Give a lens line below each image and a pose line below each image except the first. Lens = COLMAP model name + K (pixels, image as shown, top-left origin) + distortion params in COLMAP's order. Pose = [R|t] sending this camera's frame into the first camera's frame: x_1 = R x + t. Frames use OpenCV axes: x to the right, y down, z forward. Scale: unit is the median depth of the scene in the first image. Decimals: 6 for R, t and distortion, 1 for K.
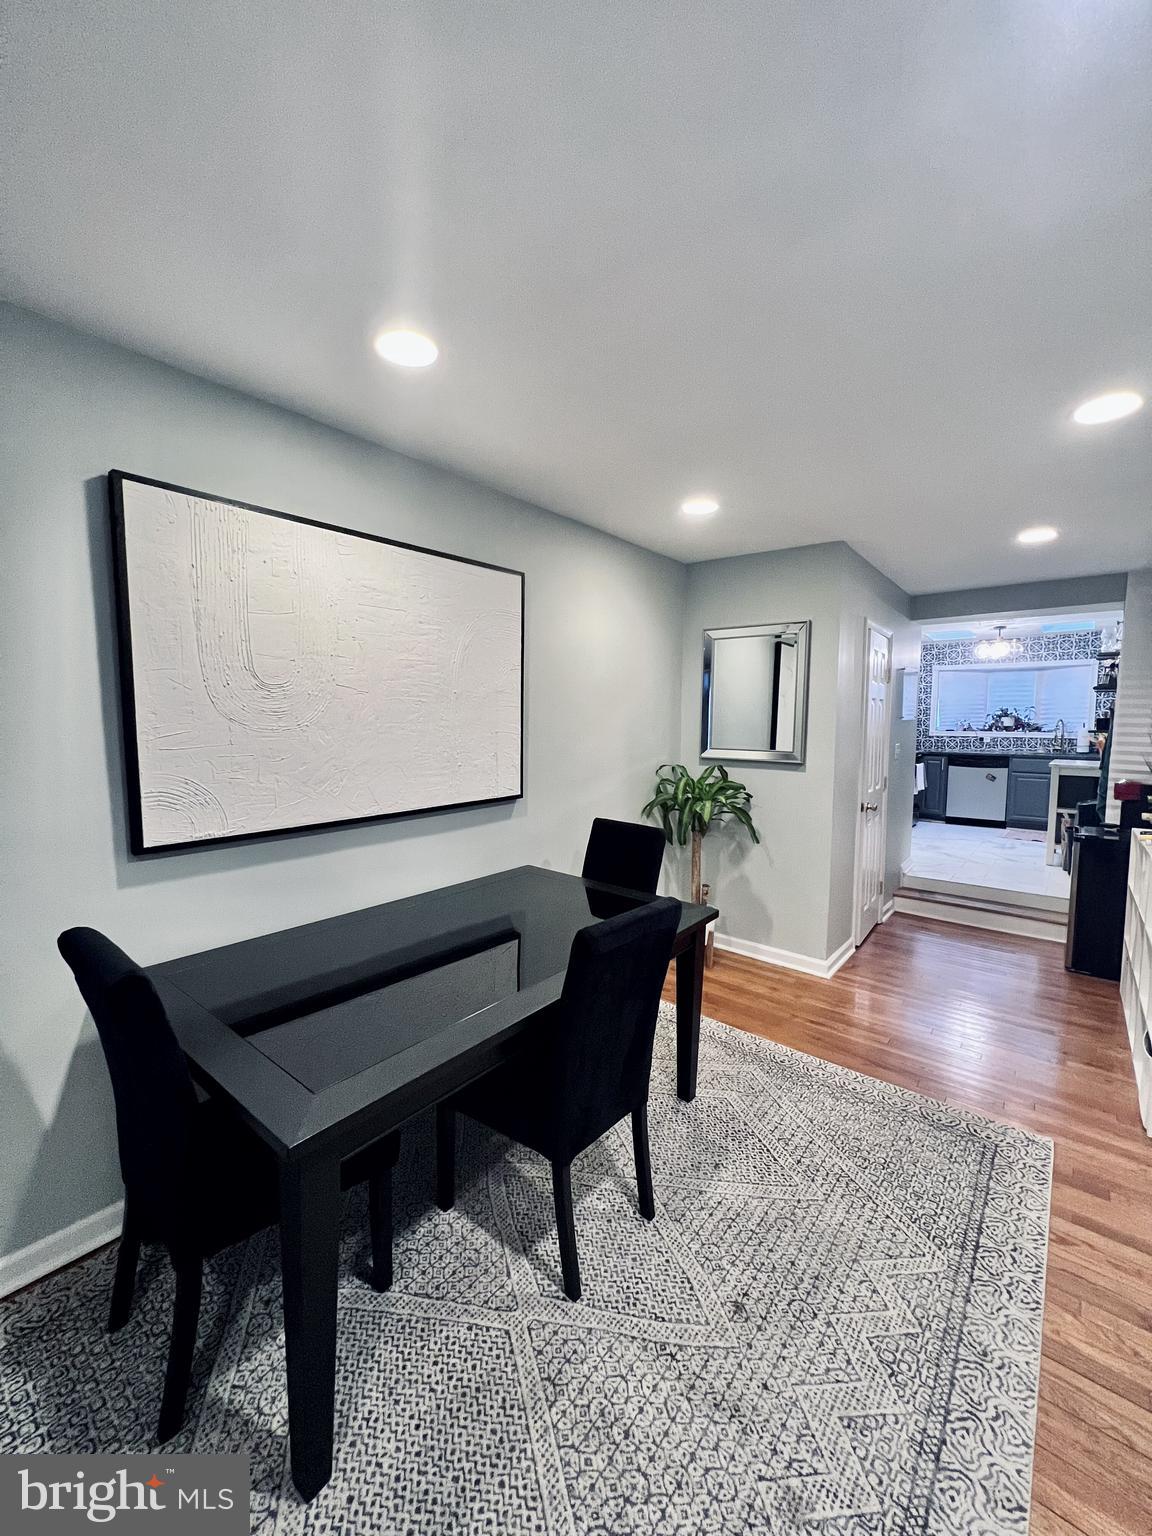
lens RADIAL K [[612.0, 0, 576.0], [0, 612.0, 768.0], [0, 0, 1]] dist [-0.000332, 0.000094]
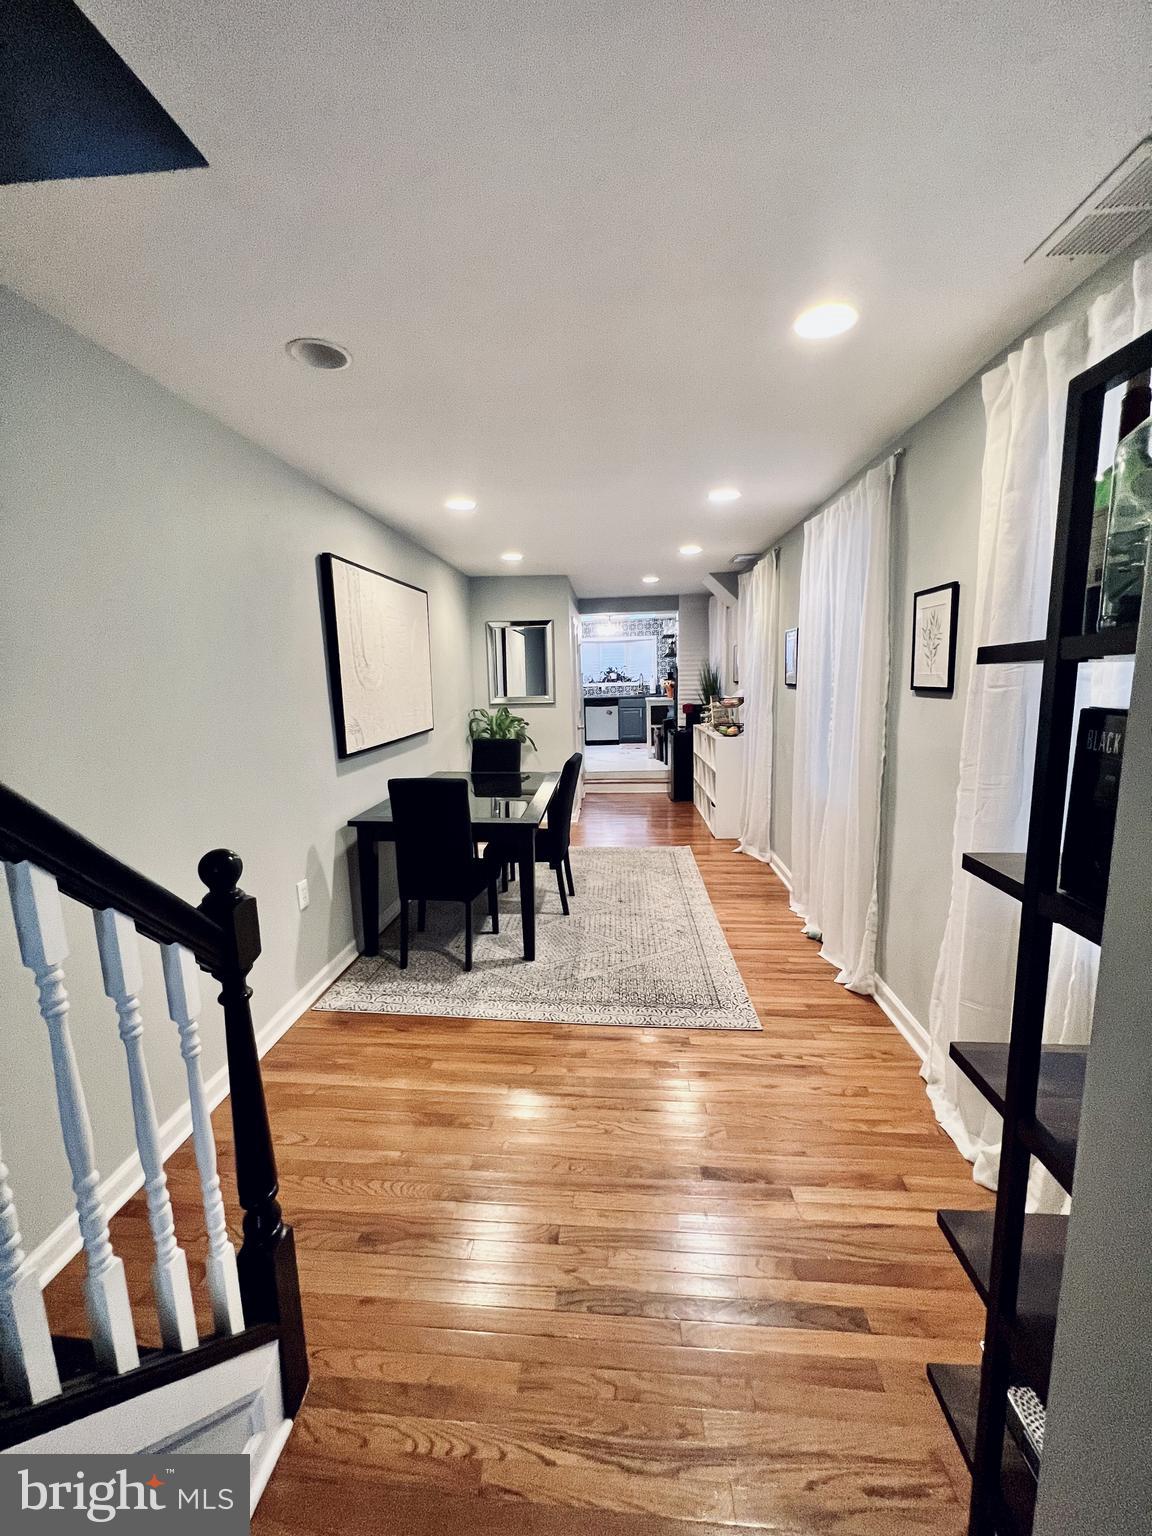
lens RADIAL K [[612.0, 0, 576.0], [0, 612.0, 768.0], [0, 0, 1]] dist [-0.000332, 0.000094]
pose [[0.816237, -0.111993, 0.566759, -0.407221], [0.076638, 0.993351, 0.085915, 0.022182], [-0.572612, -0.026691, 0.819392, -0.319045]]
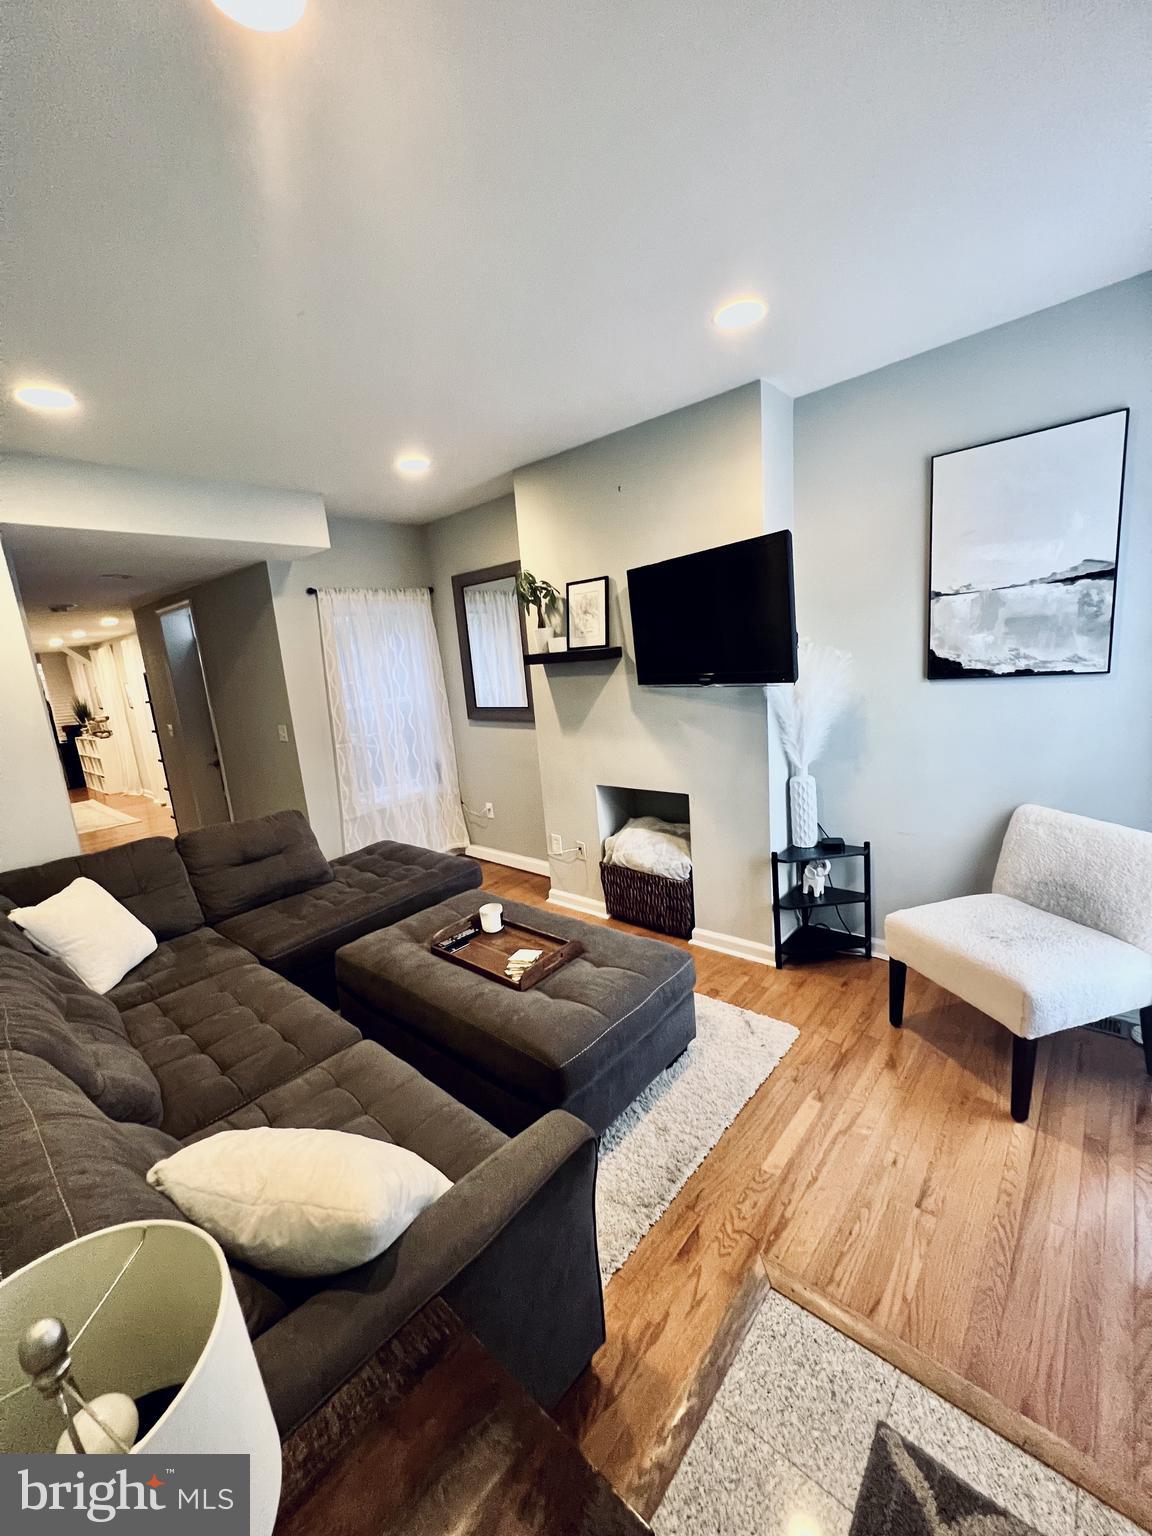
lens RADIAL K [[612.0, 0, 576.0], [0, 612.0, 768.0], [0, 0, 1]] dist [-0.000332, 0.000094]
pose [[0.033720, -0.195179, 0.980188, -1.549411], [0.168214, 0.967863, 0.186938, 0.064066], [-0.985174, 0.158577, 0.065468, -1.266321]]
